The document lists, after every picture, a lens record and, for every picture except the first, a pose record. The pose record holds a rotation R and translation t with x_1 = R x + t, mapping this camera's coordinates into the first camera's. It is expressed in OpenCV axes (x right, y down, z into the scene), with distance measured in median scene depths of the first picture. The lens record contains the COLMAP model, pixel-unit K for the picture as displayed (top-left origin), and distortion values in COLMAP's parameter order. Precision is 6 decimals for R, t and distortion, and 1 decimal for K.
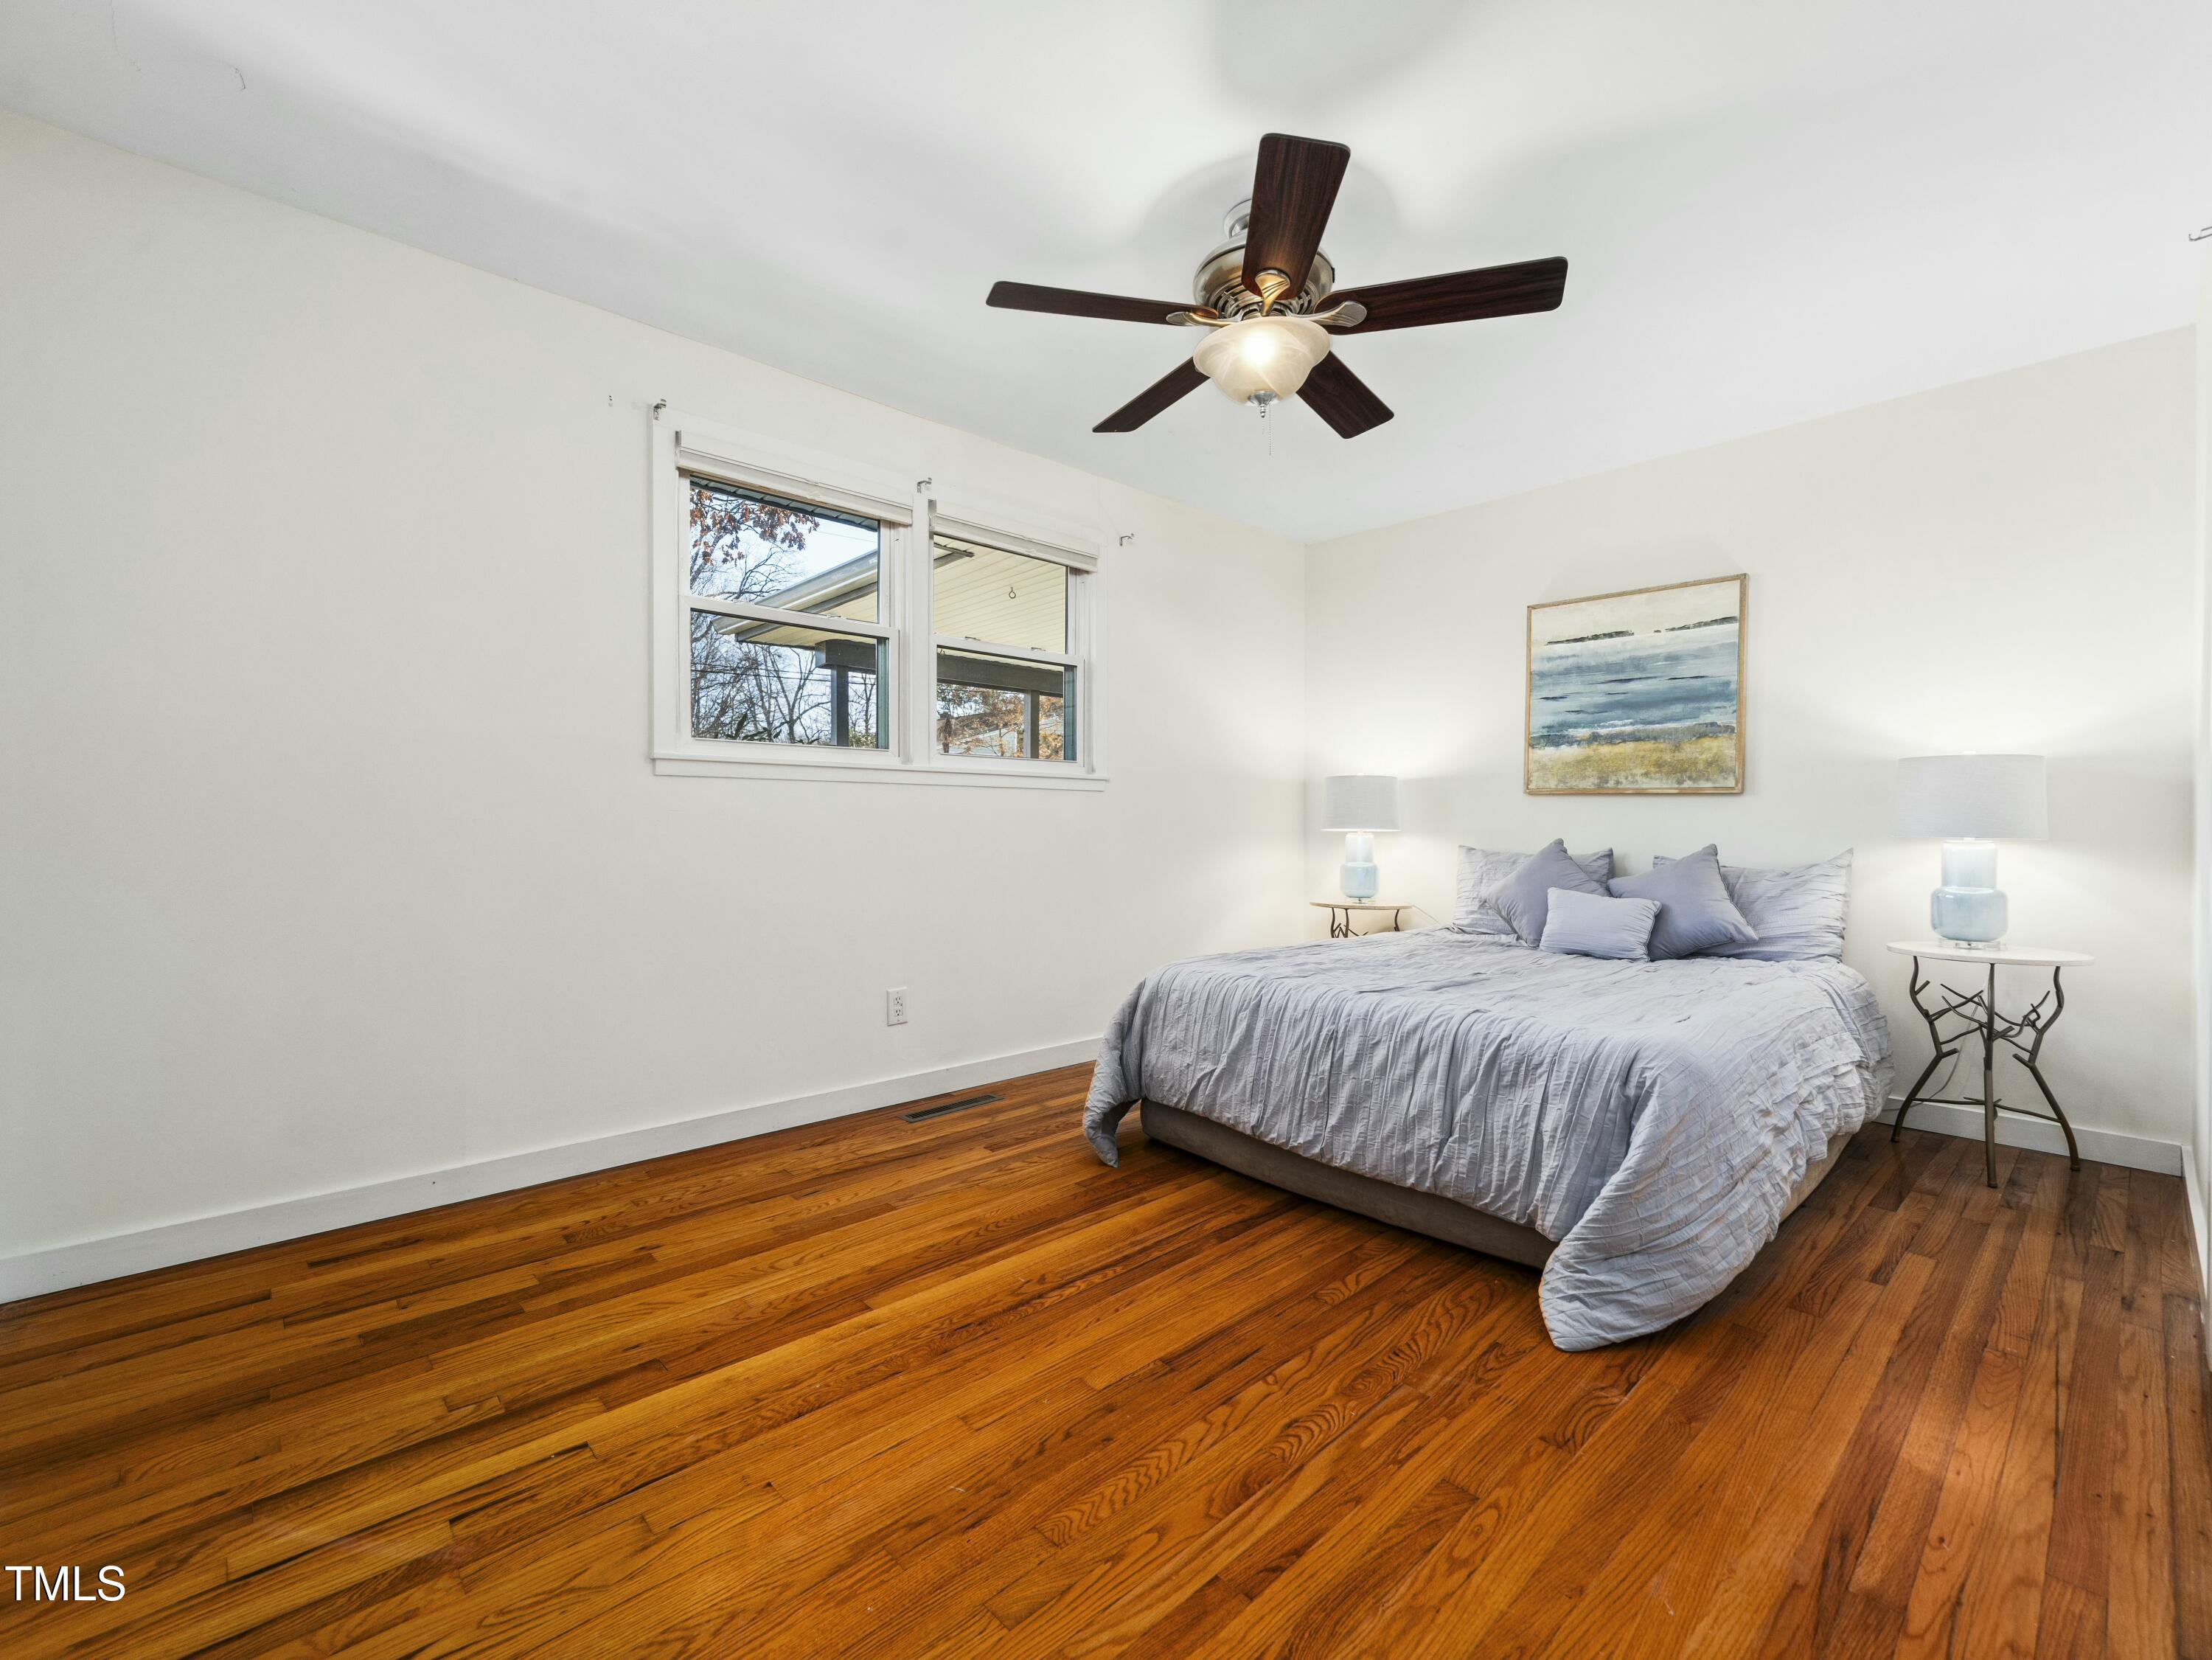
lens RADIAL K [[950.2, 0, 1097.0], [0, 950.2, 833.4], [0, 0, 1]] dist [-0.001450, -0.000207]
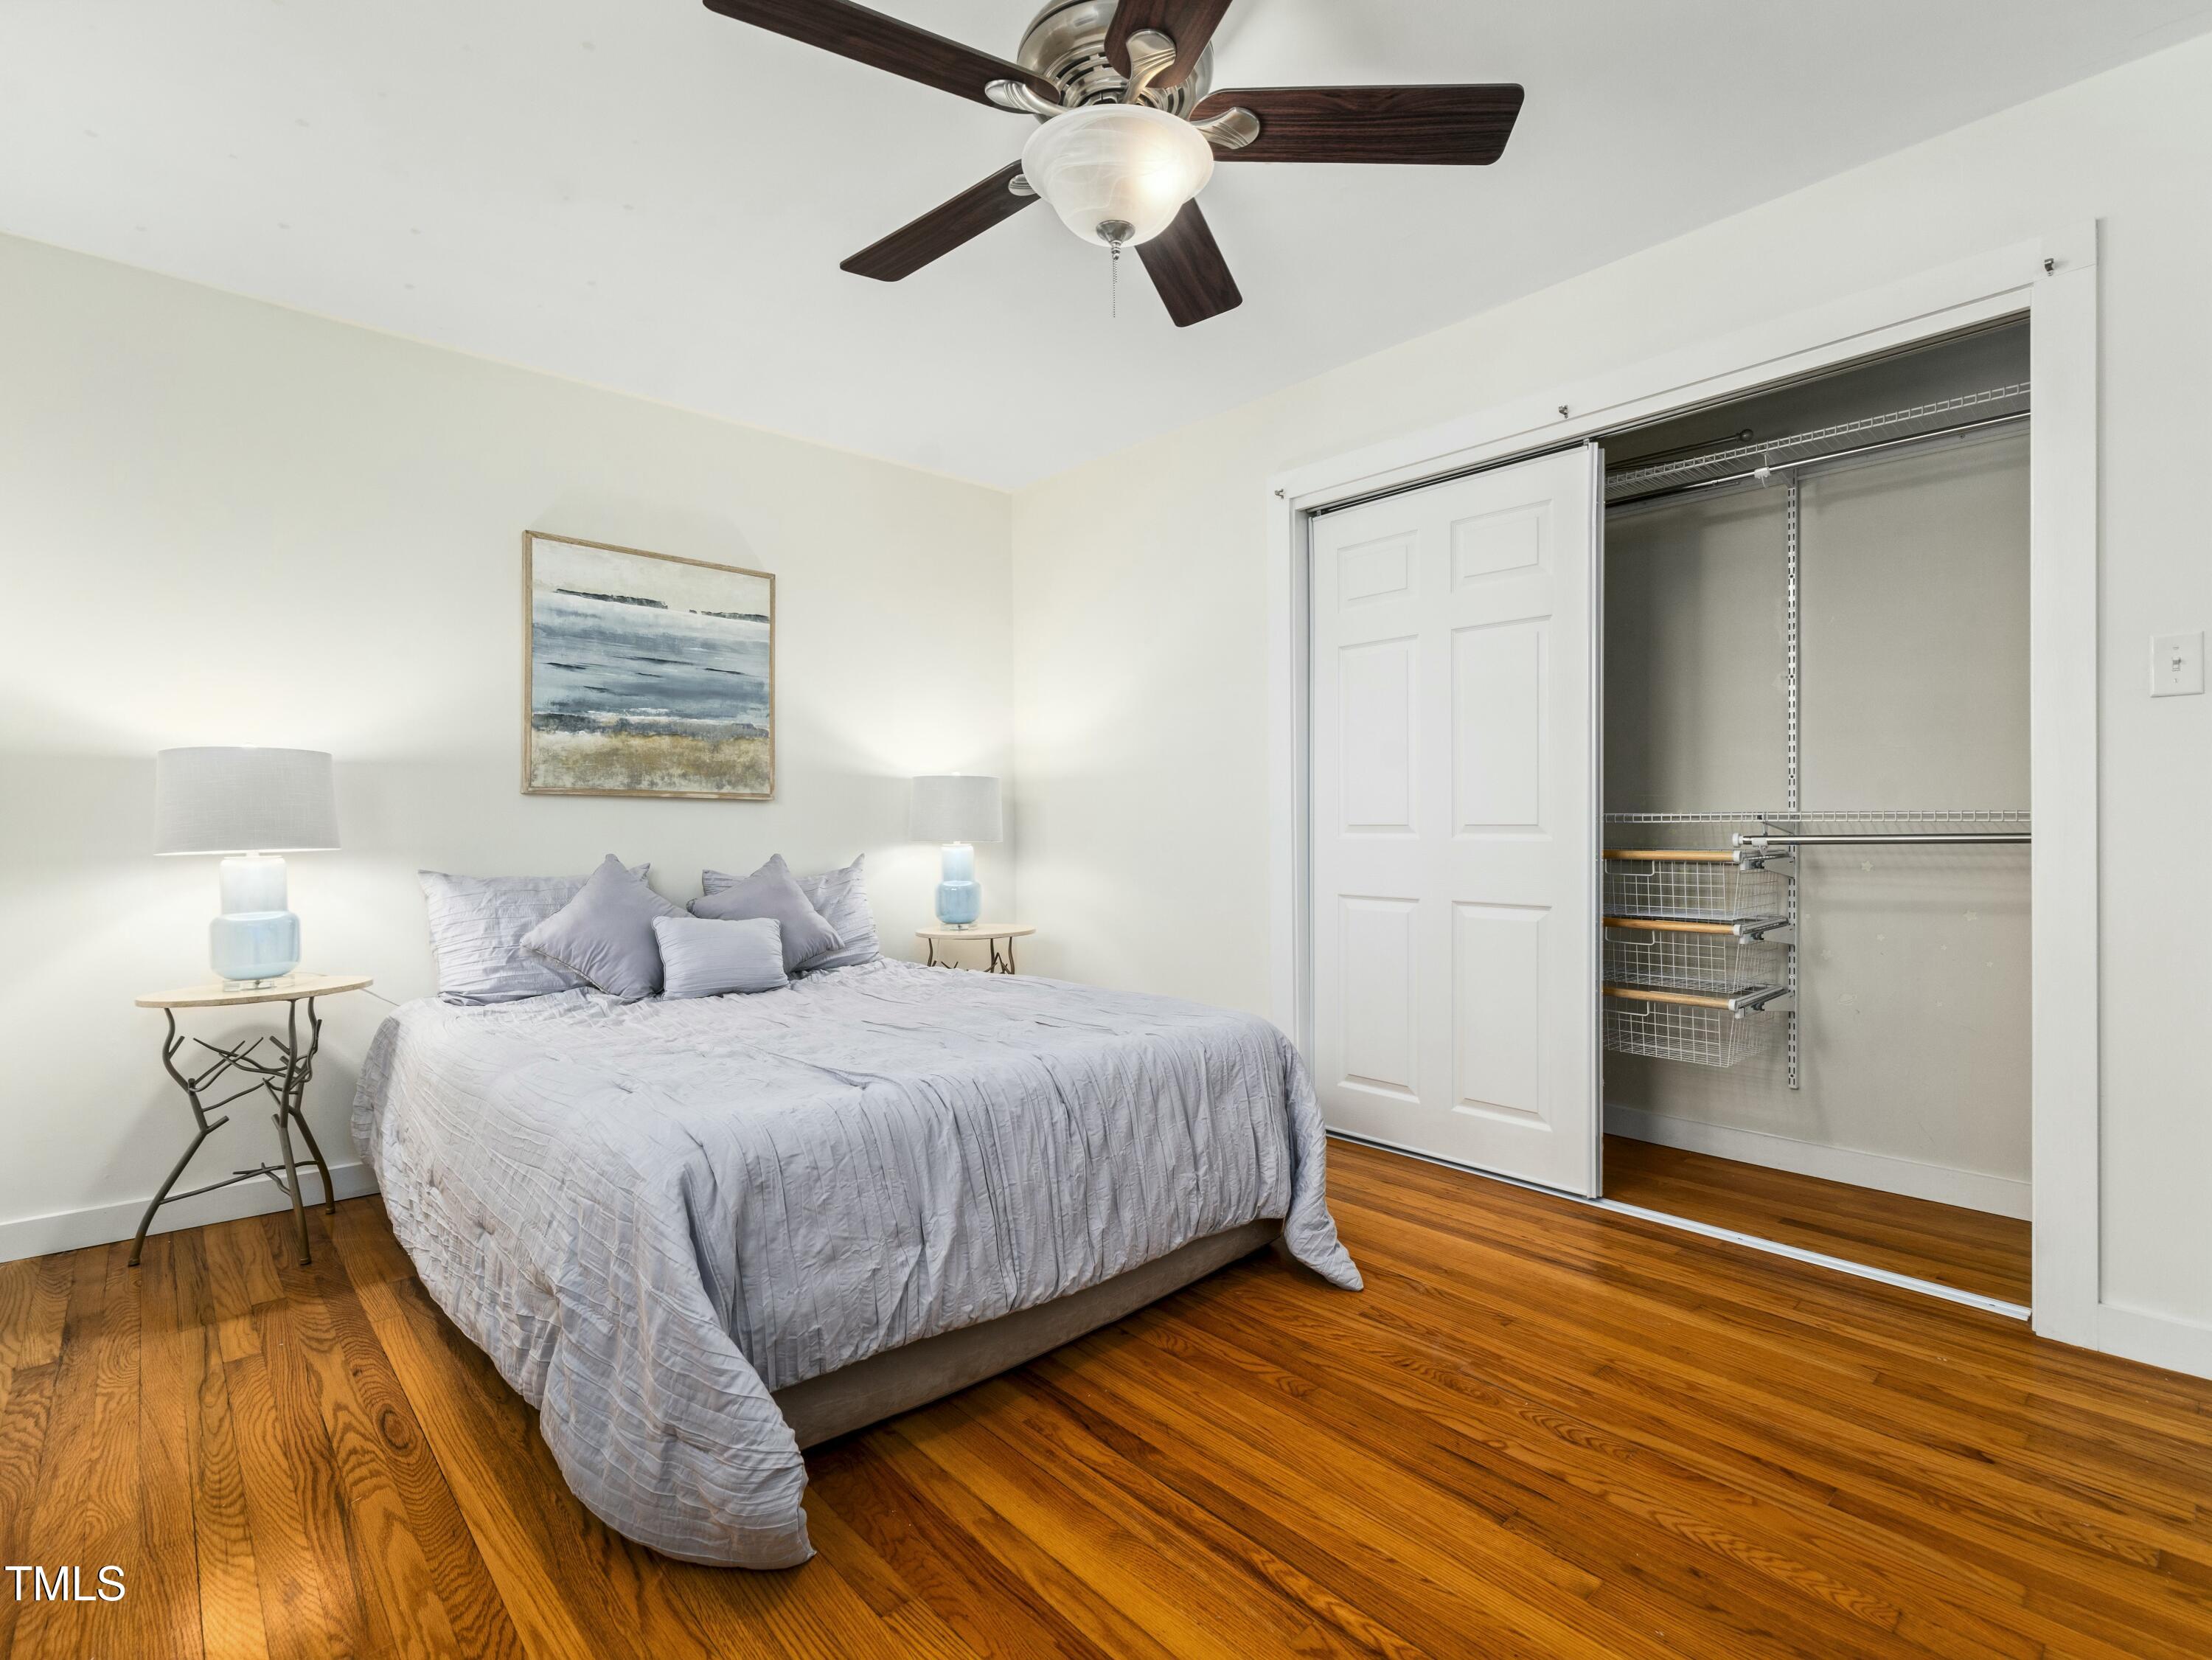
lens RADIAL K [[1060.8, 0, 1106.7], [0, 1060.8, 836.5], [0, 0, 1]] dist [0.003592, 0.000337]
pose [[0.003960, -0.012819, 0.999910, -0.392090], [0.018944, 0.999739, 0.012741, -0.012855], [-0.999813, 0.018892, 0.004202, 0.642018]]
